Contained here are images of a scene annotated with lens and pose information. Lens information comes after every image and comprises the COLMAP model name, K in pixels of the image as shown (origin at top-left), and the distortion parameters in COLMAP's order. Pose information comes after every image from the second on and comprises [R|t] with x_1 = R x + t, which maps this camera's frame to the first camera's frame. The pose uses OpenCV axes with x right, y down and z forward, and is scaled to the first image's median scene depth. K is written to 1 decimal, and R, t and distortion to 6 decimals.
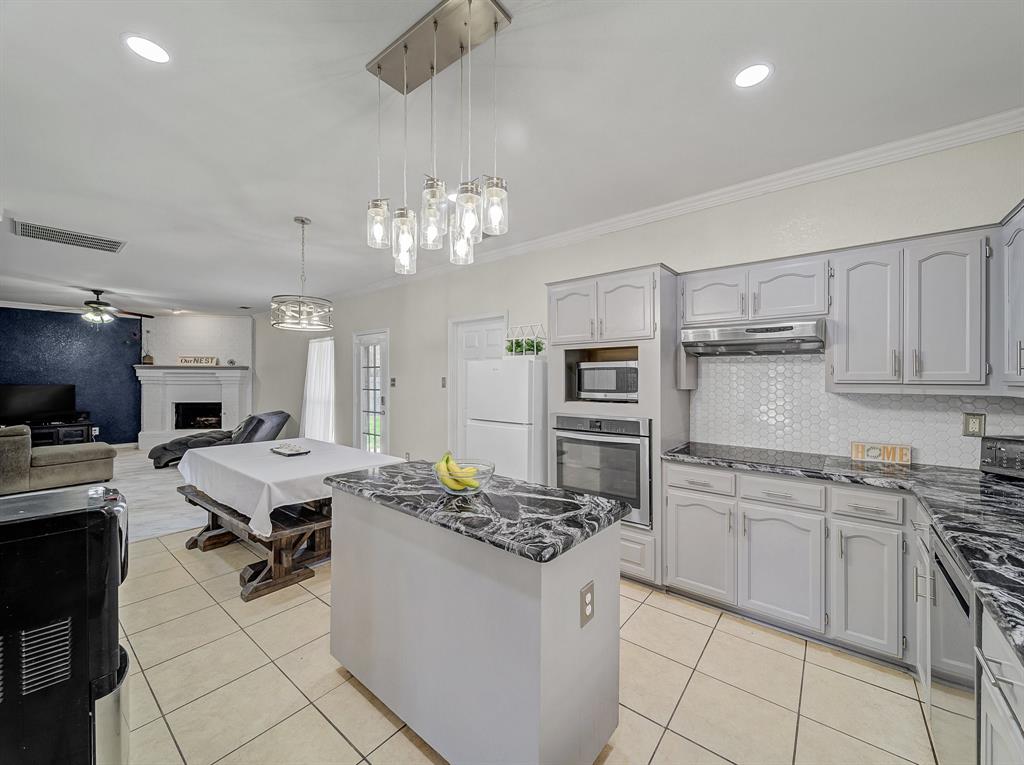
lens RADIAL K [[401.1, 0, 519.7], [0, 401.1, 380.2], [0, 0, 1]] dist [0.001687, -0.001278]
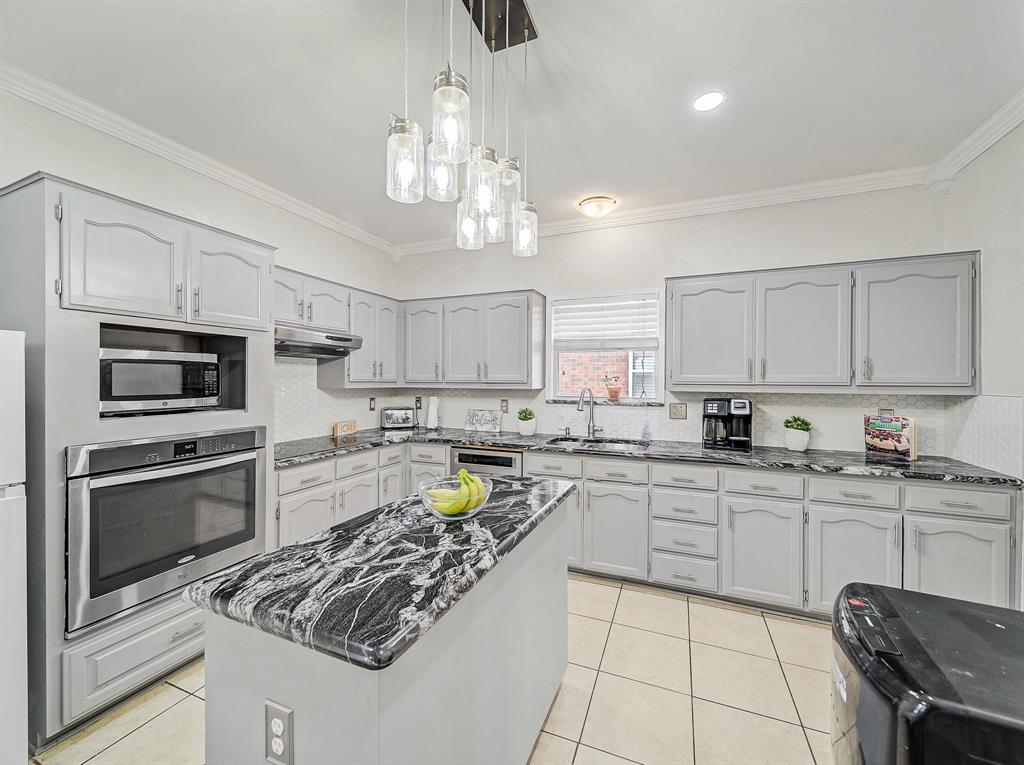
lens RADIAL K [[401.1, 0, 517.1], [0, 401.1, 380.0], [0, 0, 1]] dist [0.001687, -0.001278]
pose [[-0.278836, -0.004613, 0.960328, -0.817278], [-0.004286, 0.999984, 0.003559, -0.006601], [-0.960329, -0.003124, -0.278851, 0.926375]]
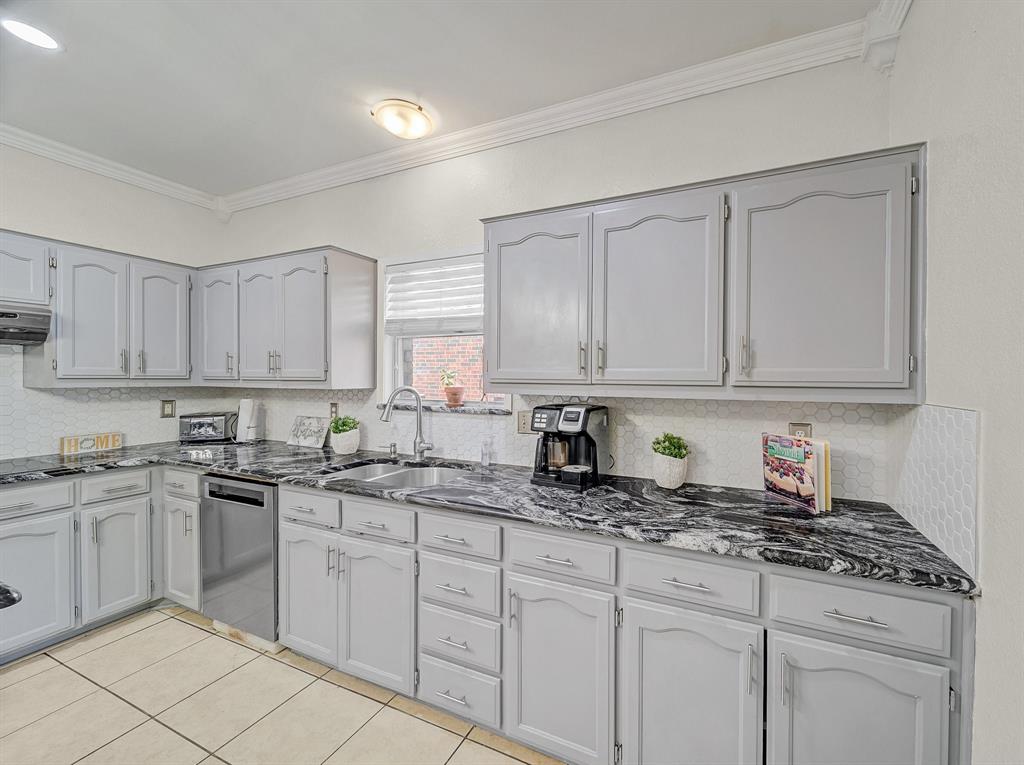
lens RADIAL K [[401.1, 0, 575.5], [0, 401.1, 380.3], [0, 0, 1]] dist [0.001687, -0.001278]
pose [[-0.279493, -0.012889, 0.960061, -0.553337], [-0.005781, 0.999914, 0.011741, -0.006971], [-0.960130, -0.002268, -0.279544, 0.076670]]
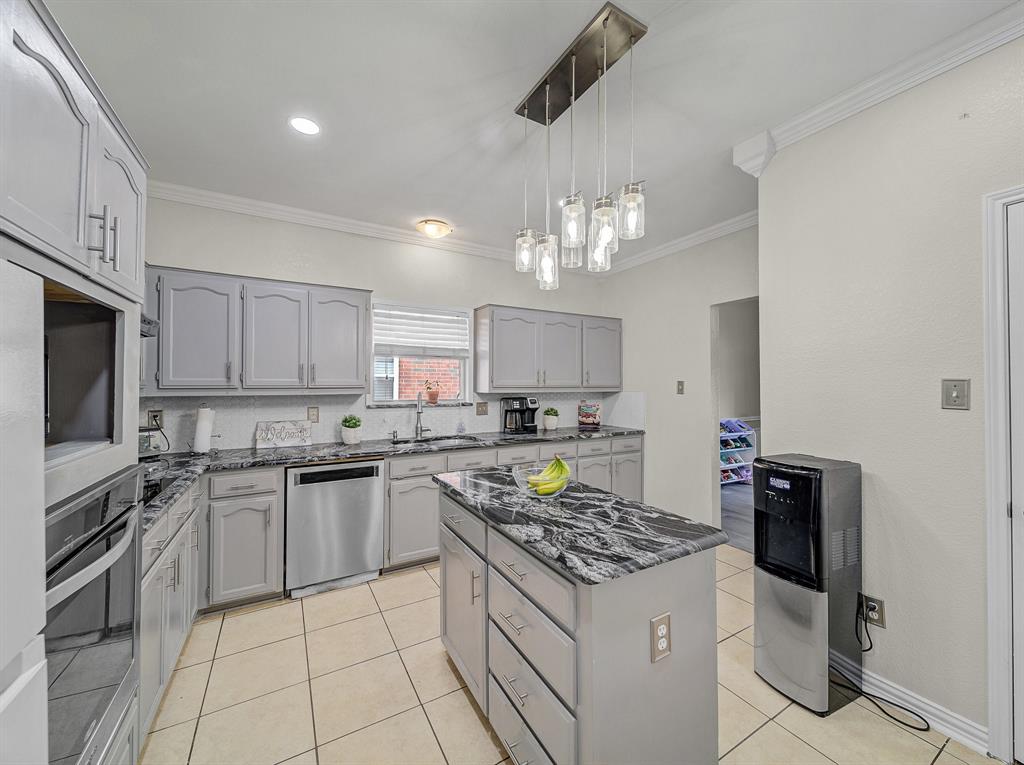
lens RADIAL K [[401.1, 0, 518.6], [0, 401.1, 380.0], [0, 0, 1]] dist [0.001687, -0.001278]
pose [[-0.932143, 0.000143, 0.362090, -0.380071], [-0.003416, 0.999952, -0.009190, -0.006471], [-0.362074, -0.009803, -0.932098, 1.656967]]
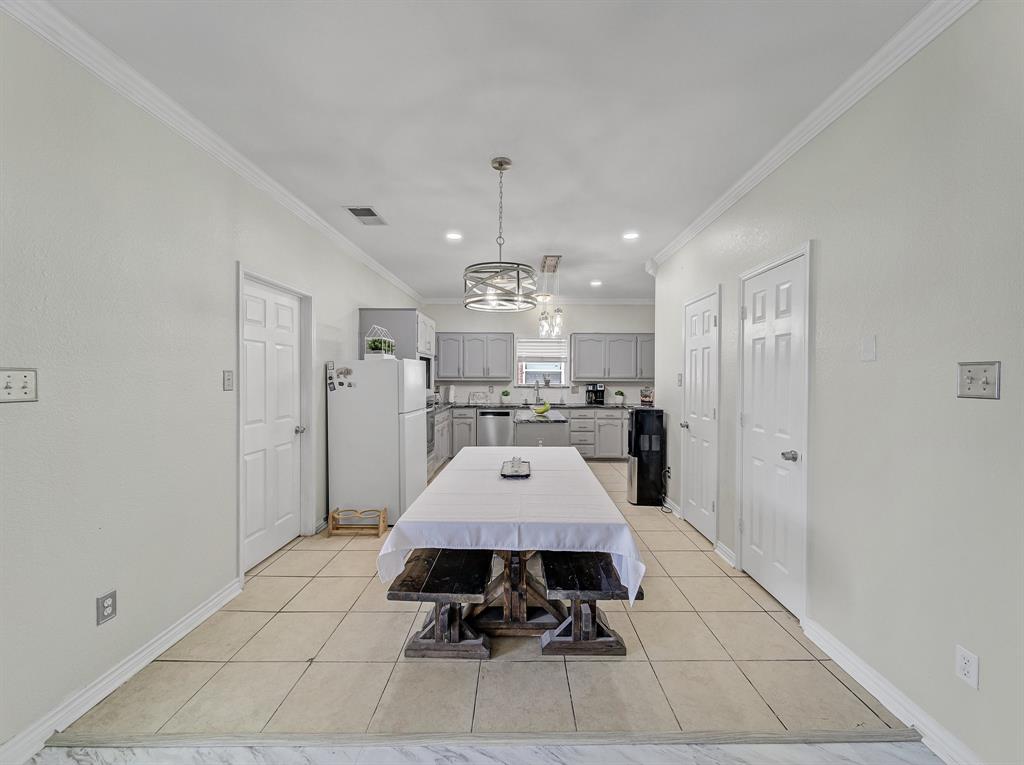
lens RADIAL K [[401.1, 0, 516.8], [0, 401.1, 378.9], [0, 0, 1]] dist [0.001687, -0.001278]
pose [[-0.613724, -0.006446, 0.789494, -1.957032], [-0.005424, 0.999977, 0.003948, 0.008333], [-0.789502, -0.001859, -0.613745, 2.448819]]
